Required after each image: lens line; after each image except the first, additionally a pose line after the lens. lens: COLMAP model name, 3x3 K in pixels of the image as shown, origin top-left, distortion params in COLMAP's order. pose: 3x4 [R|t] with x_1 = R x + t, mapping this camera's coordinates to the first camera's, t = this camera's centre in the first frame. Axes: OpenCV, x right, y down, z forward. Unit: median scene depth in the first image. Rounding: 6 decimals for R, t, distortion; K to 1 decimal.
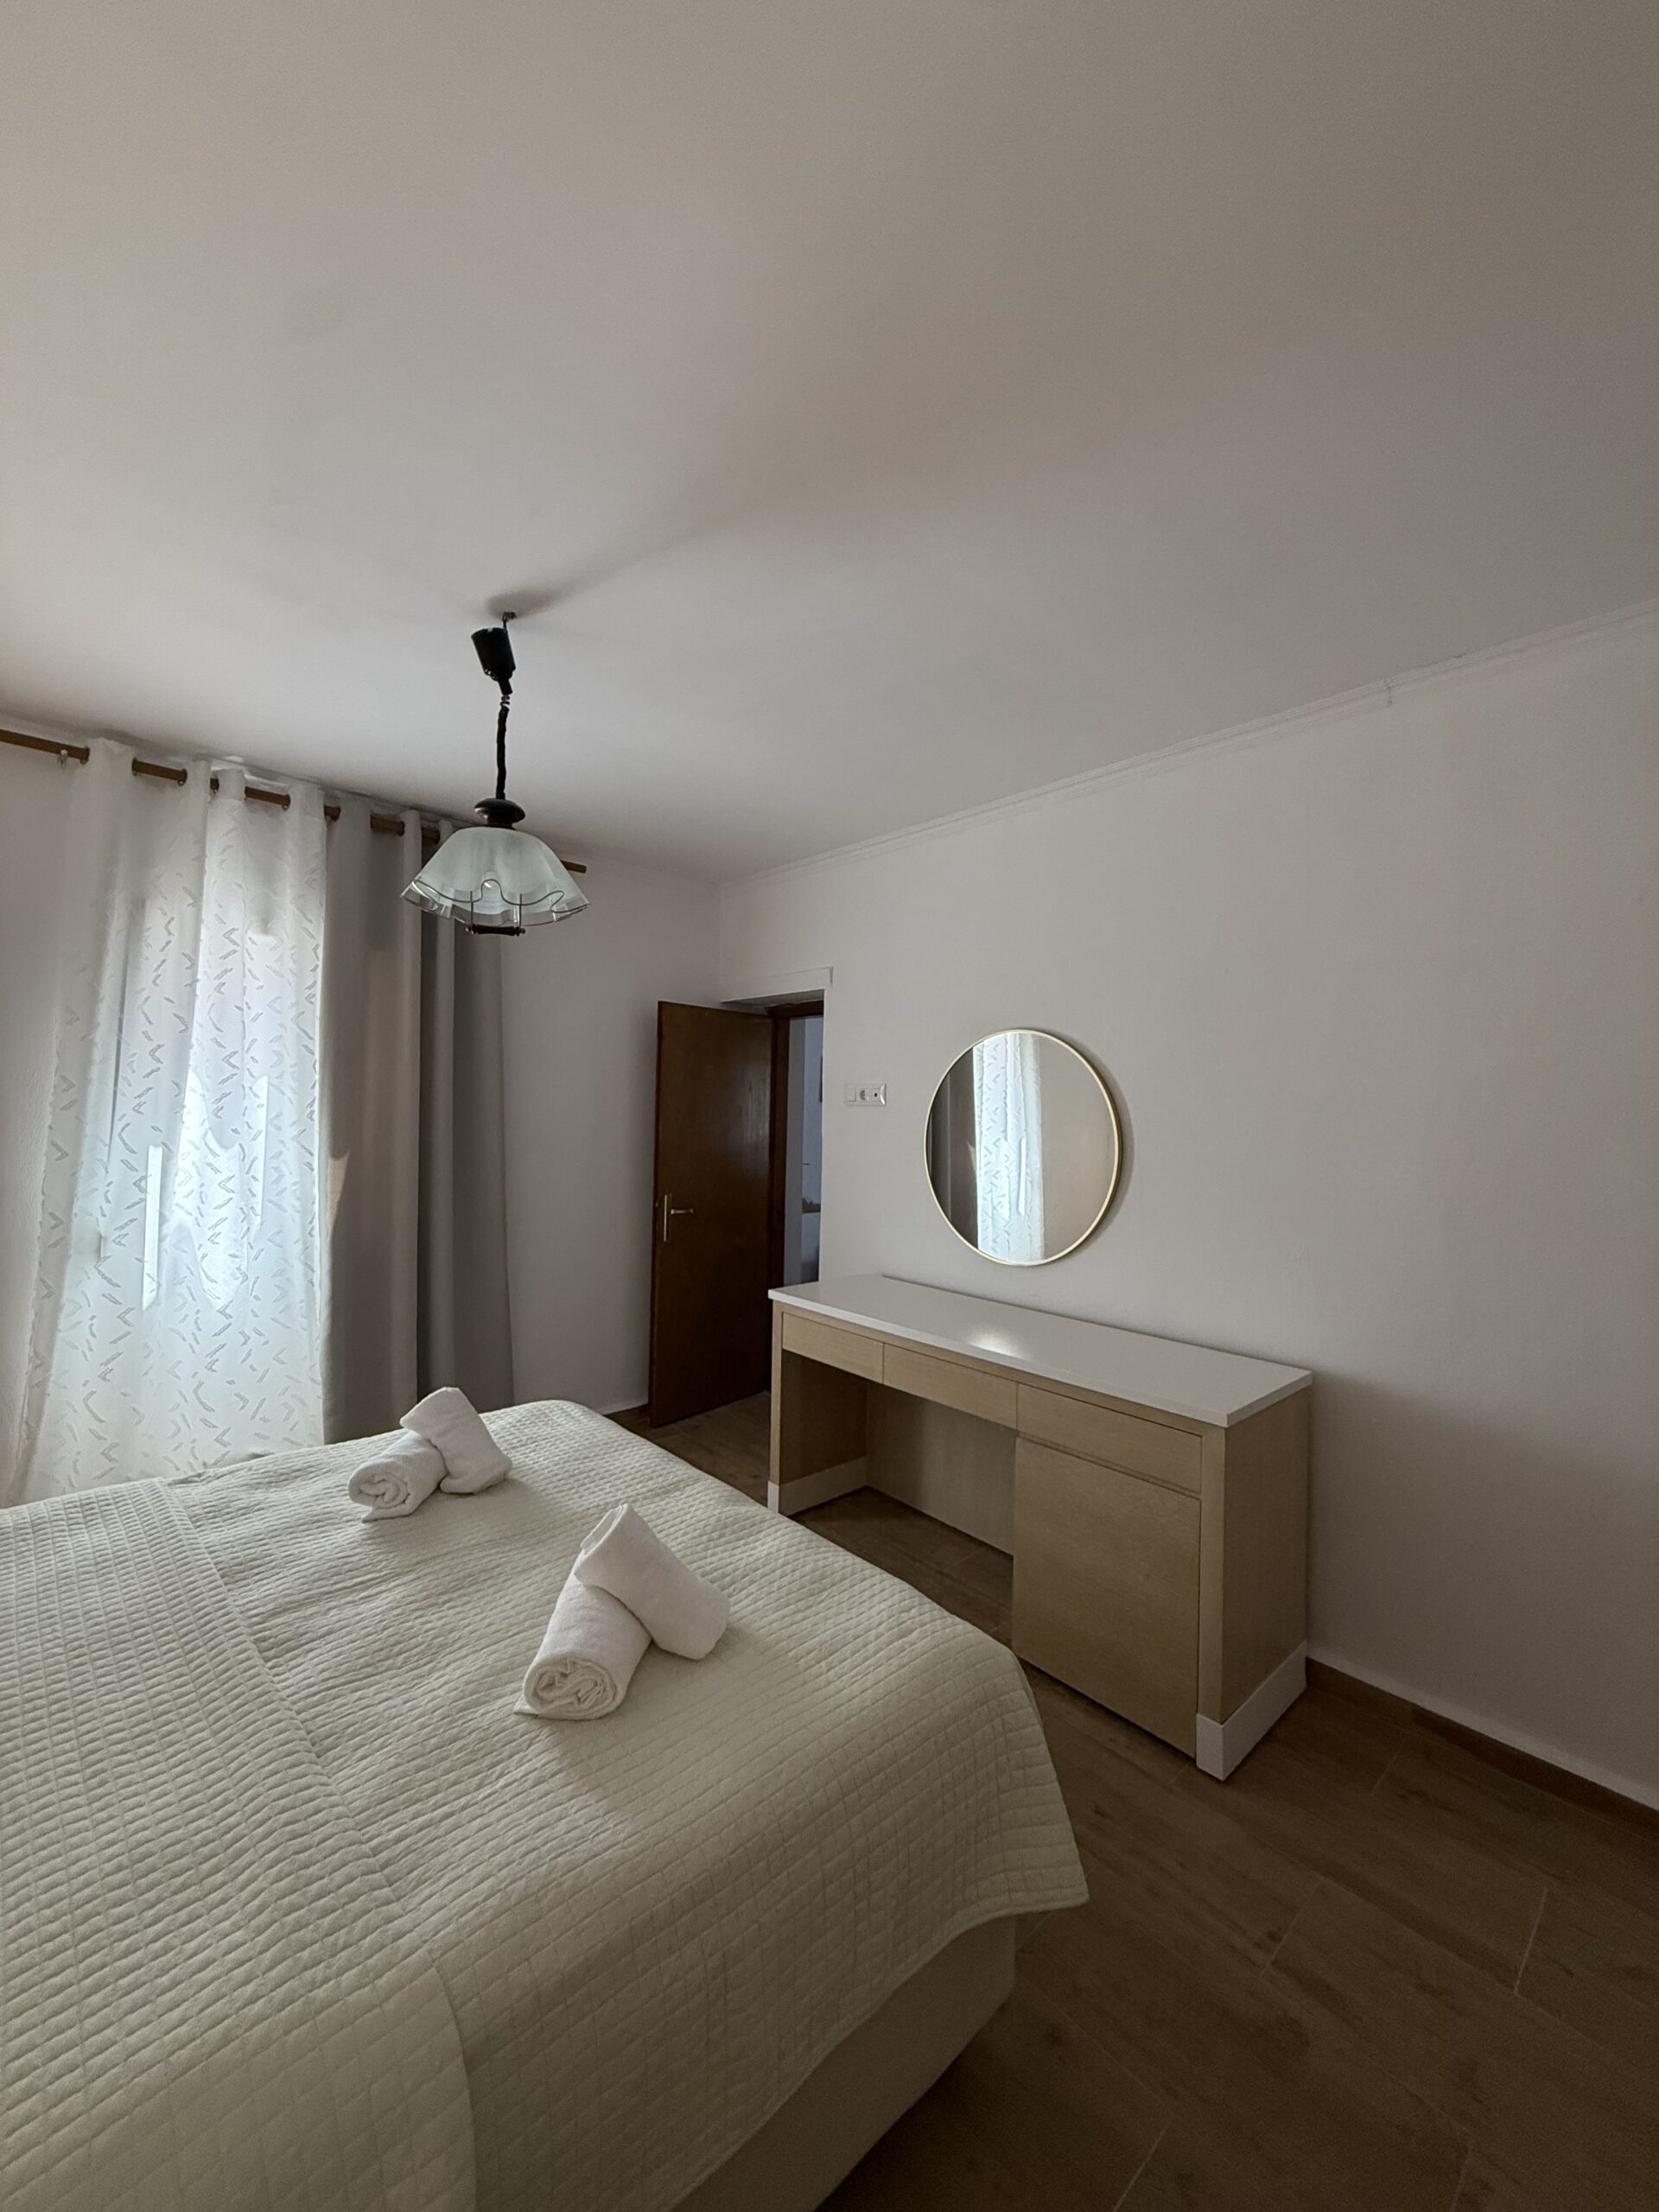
lens RADIAL K [[869.9, 0, 830.4], [0, 869.9, 1099.3], [0, 0, 1]] dist [-0.000242, 0.000058]
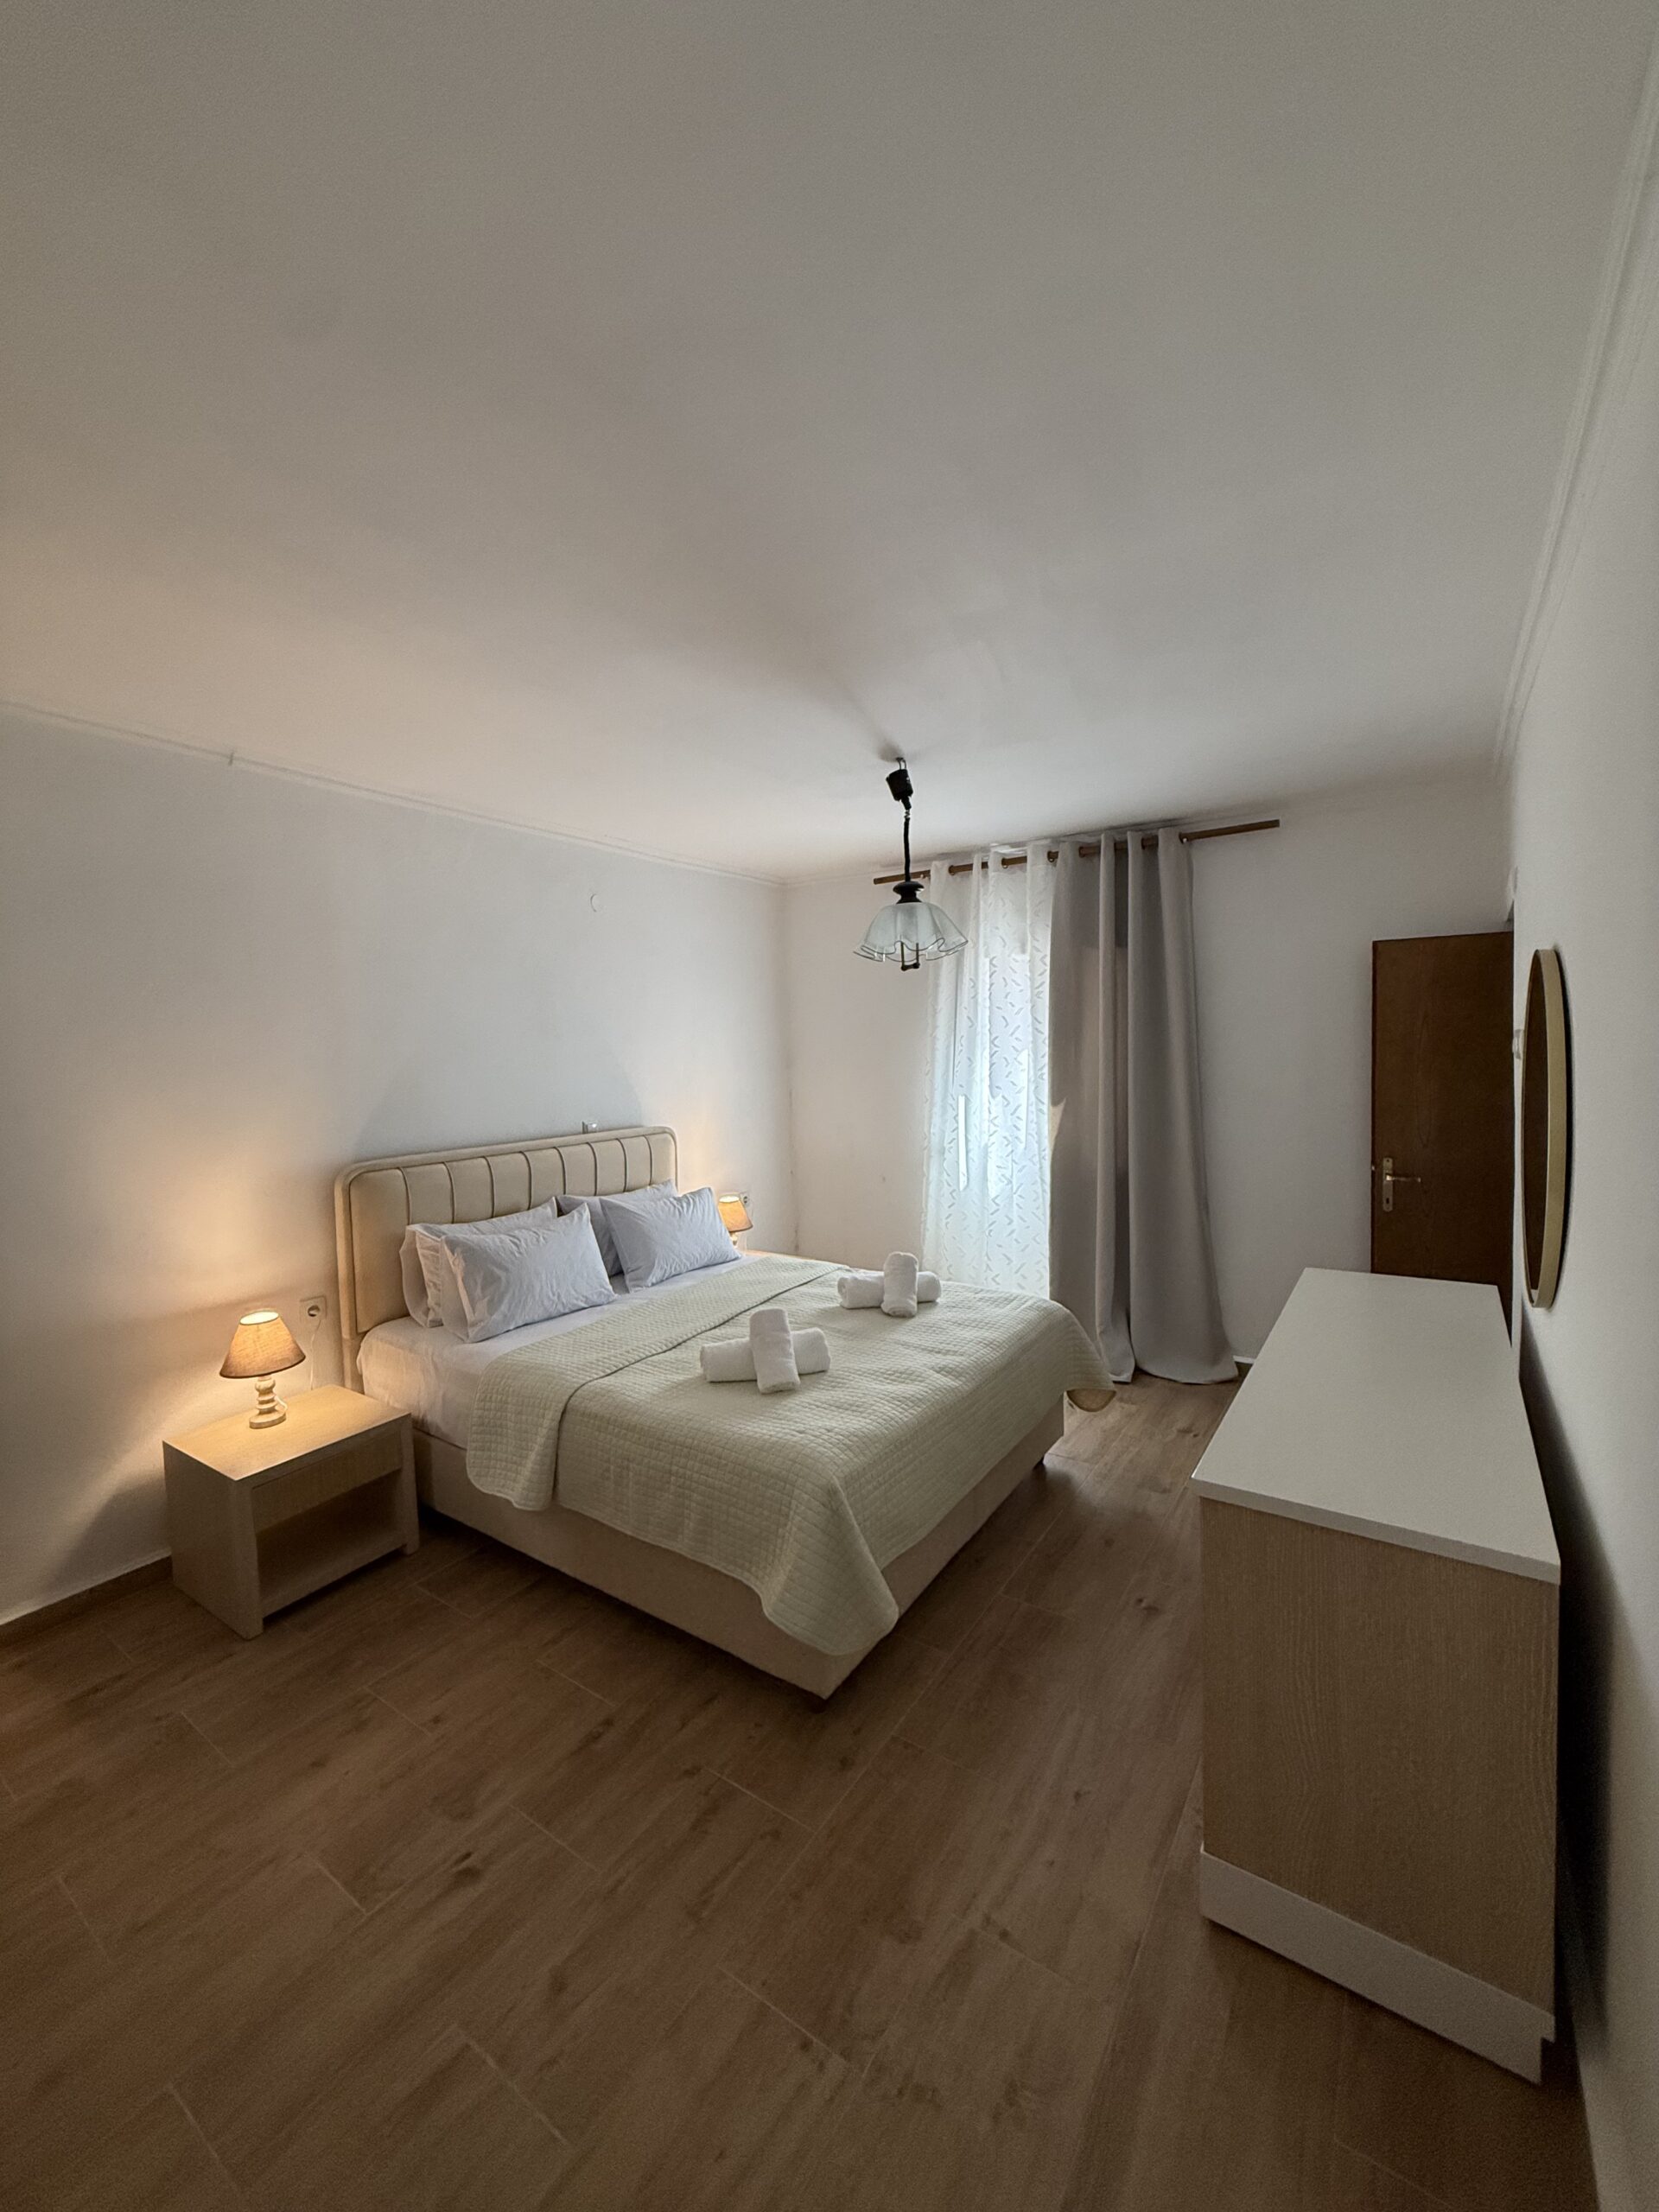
lens RADIAL K [[875.1, 0, 830.1], [0, 875.1, 1099.8], [0, 0, 1]] dist [-0.000232, -0.000106]
pose [[0.232463, 0.030174, -0.972137, 0.804057], [0.047398, 0.997980, 0.042310, -0.022540], [0.971450, -0.055913, 0.230564, 0.360711]]
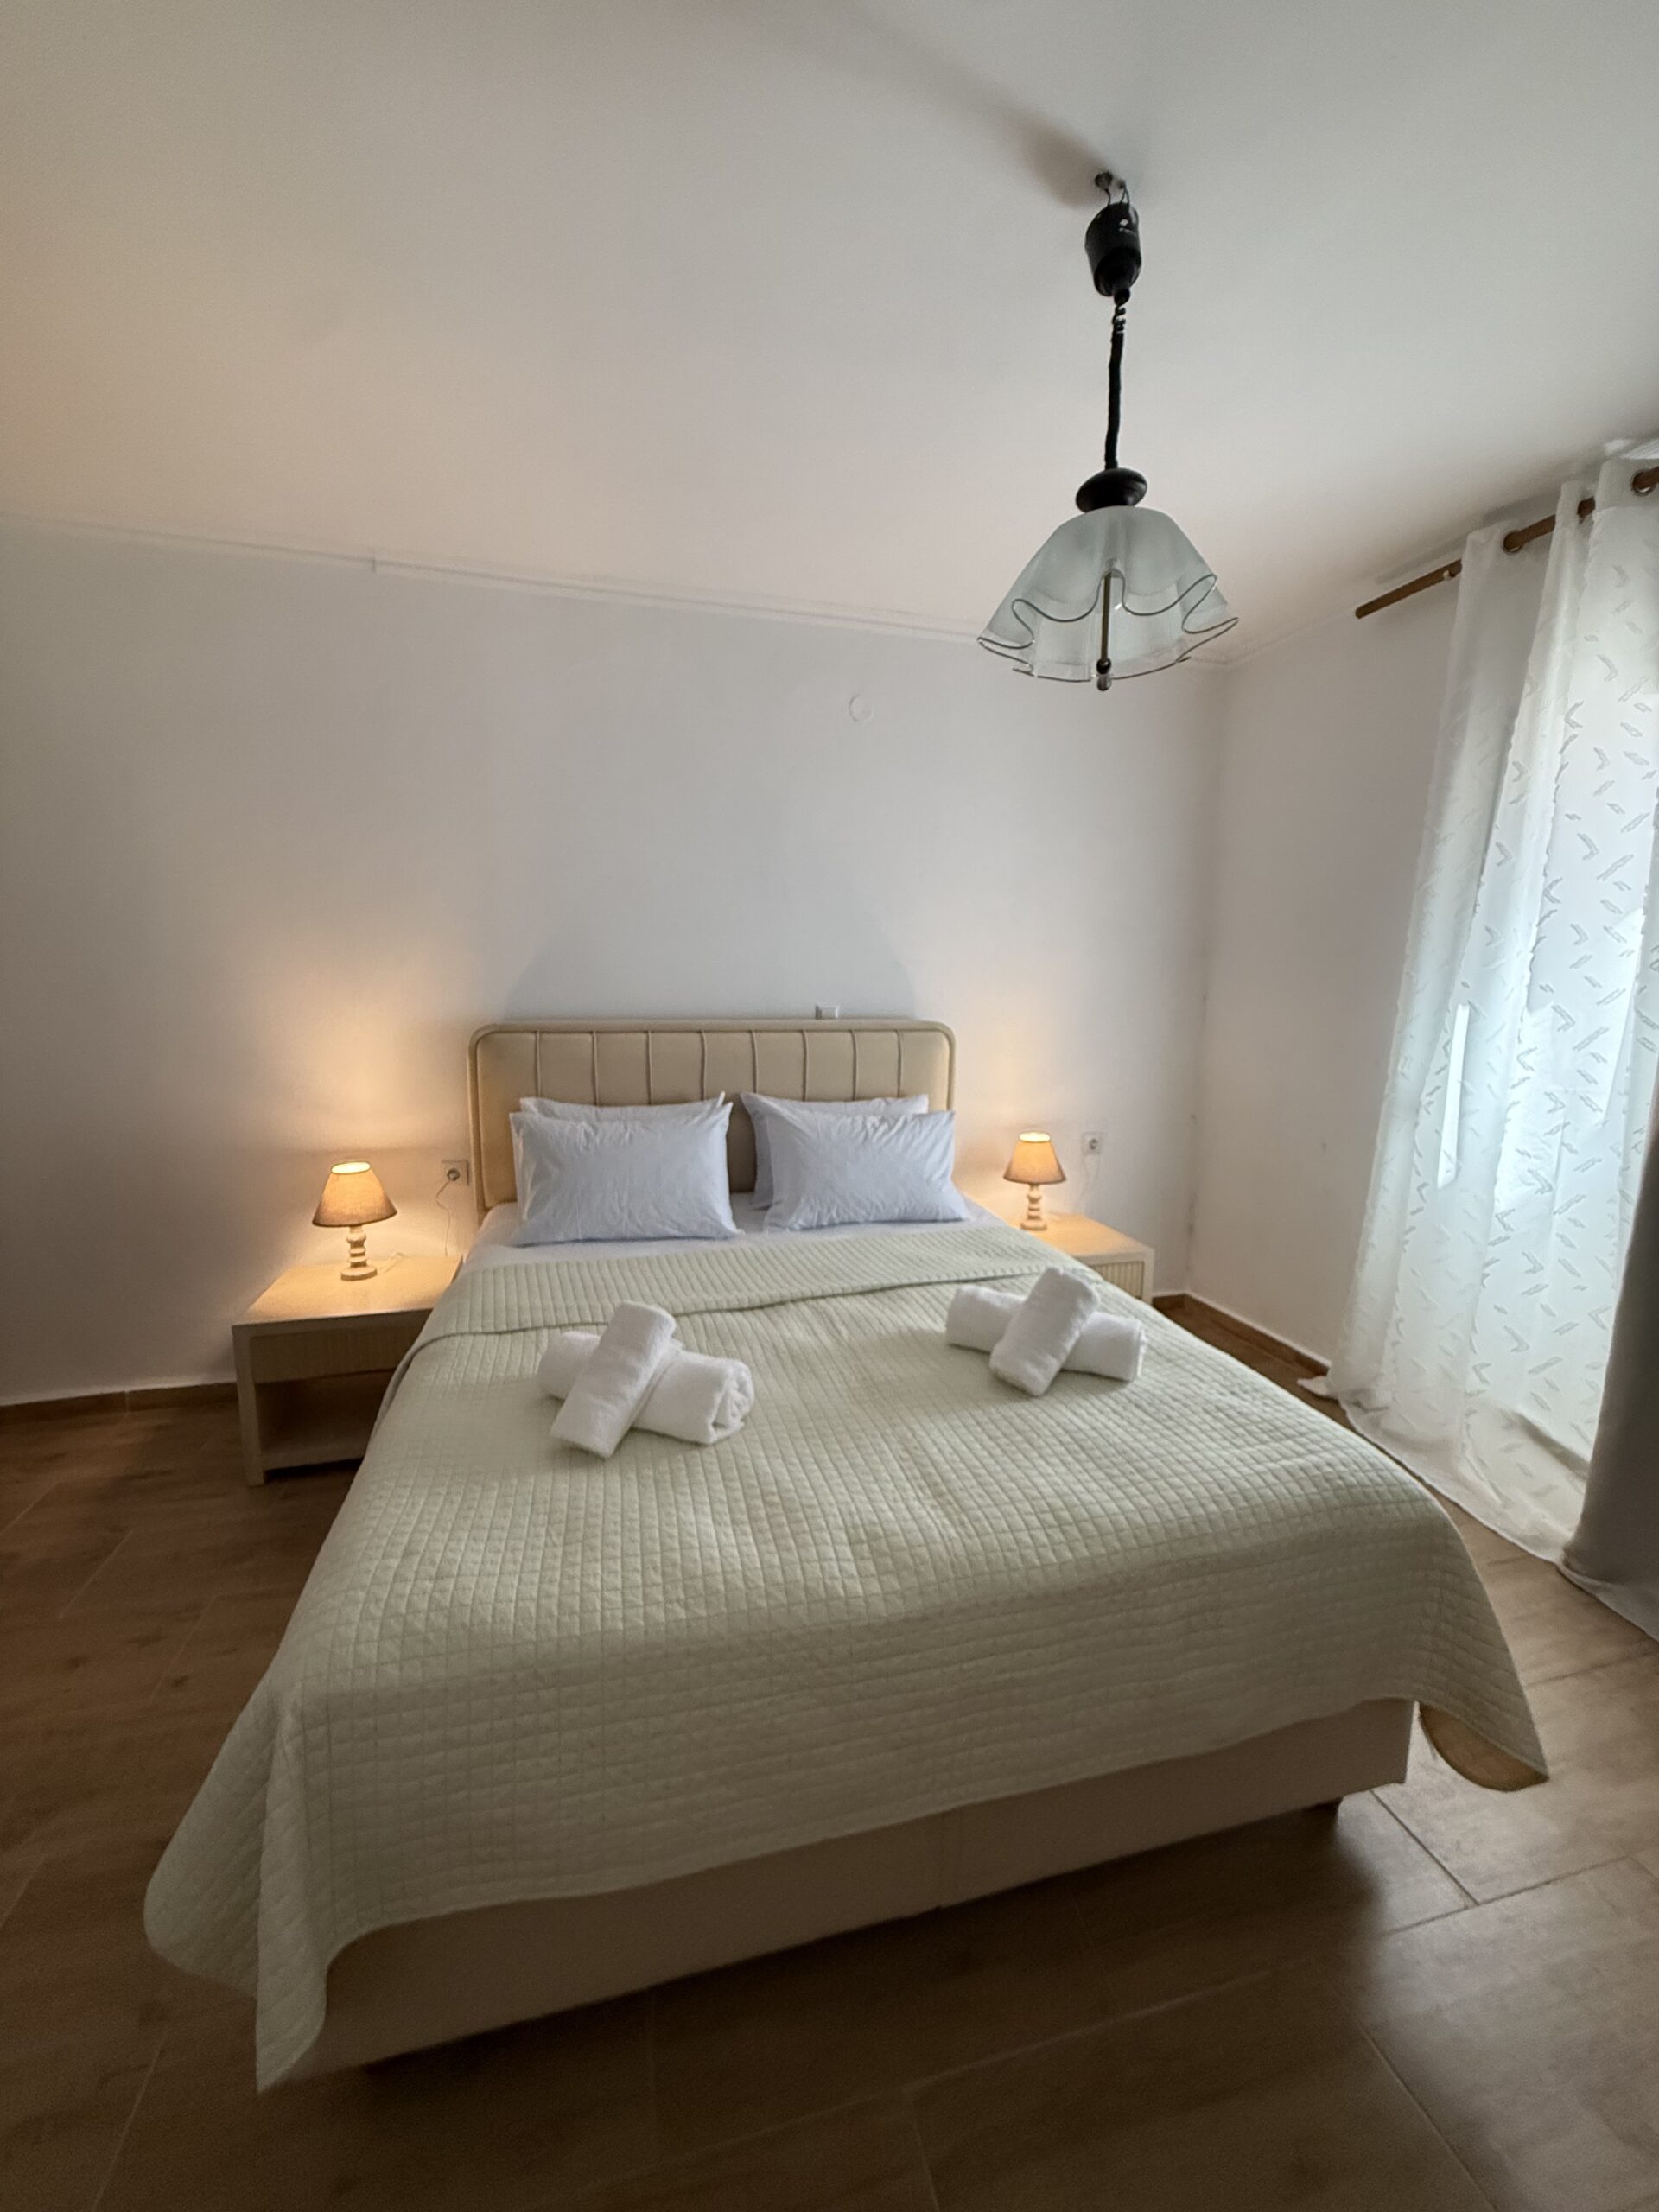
lens RADIAL K [[884.3, 0, 829.2], [0, 884.3, 1101.2], [0, 0, 1]] dist [-0.002839, -0.000097]
pose [[-0.465008, 0.093650, -0.880339, 0.286710], [-0.006820, 0.993981, 0.109342, 0.056560], [0.885280, 0.056849, -0.461570, 0.847780]]
